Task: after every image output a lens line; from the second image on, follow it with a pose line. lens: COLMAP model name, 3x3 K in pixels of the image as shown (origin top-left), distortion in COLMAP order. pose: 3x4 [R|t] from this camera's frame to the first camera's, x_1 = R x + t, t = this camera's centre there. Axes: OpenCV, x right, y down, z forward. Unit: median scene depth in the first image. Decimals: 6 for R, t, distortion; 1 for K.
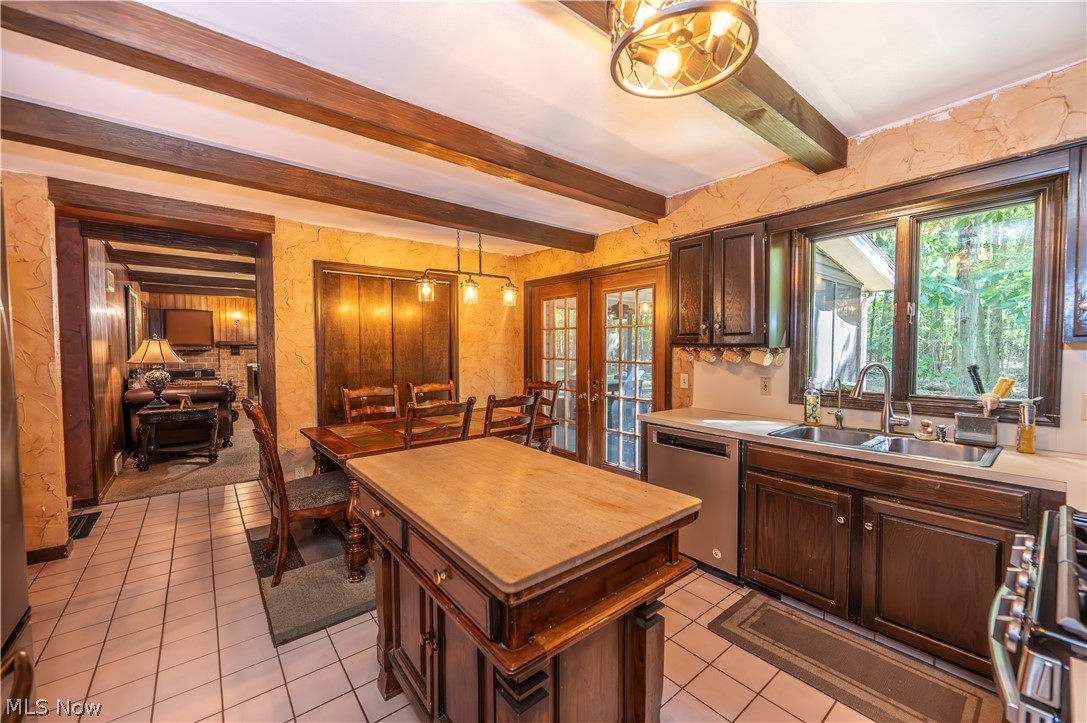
lens RADIAL K [[433.6, 0, 541.6], [0, 433.6, 361.3], [0, 0, 1]] dist [-0.003562, 0.000215]
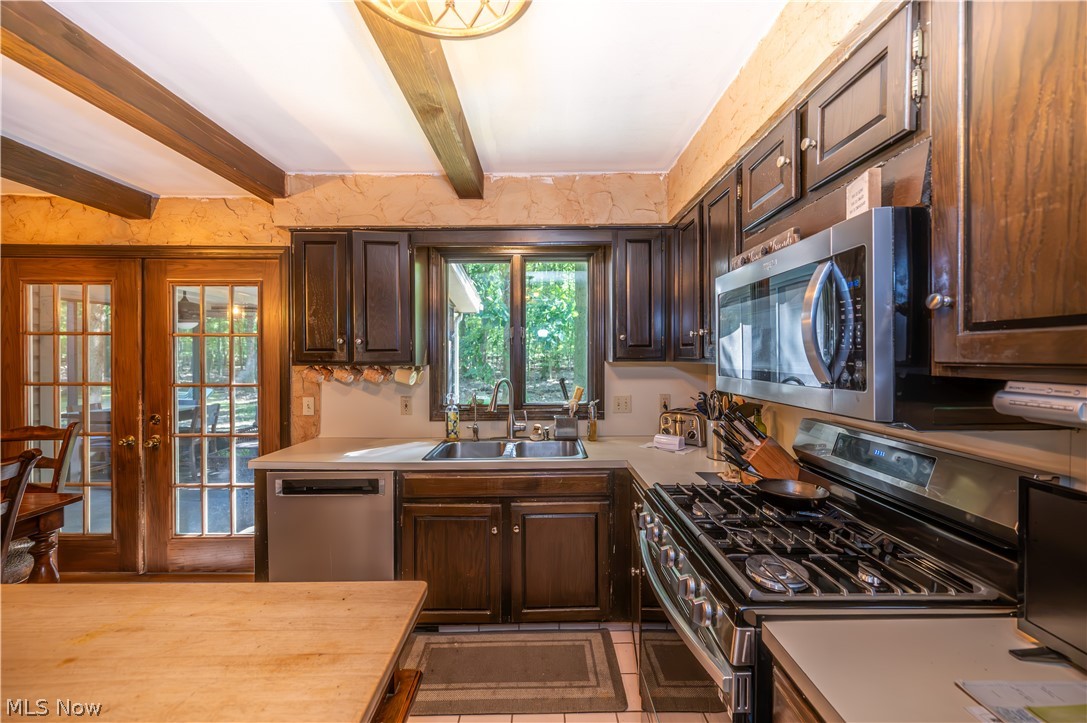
lens RADIAL K [[433.6, 0, 549.0], [0, 433.6, 357.2], [0, 0, 1]] dist [-0.003562, 0.000215]
pose [[0.609256, -0.001811, 0.792972, -0.048096], [0.025970, 0.999507, -0.017671, -0.025112], [-0.792549, 0.031359, 0.609002, 0.185567]]
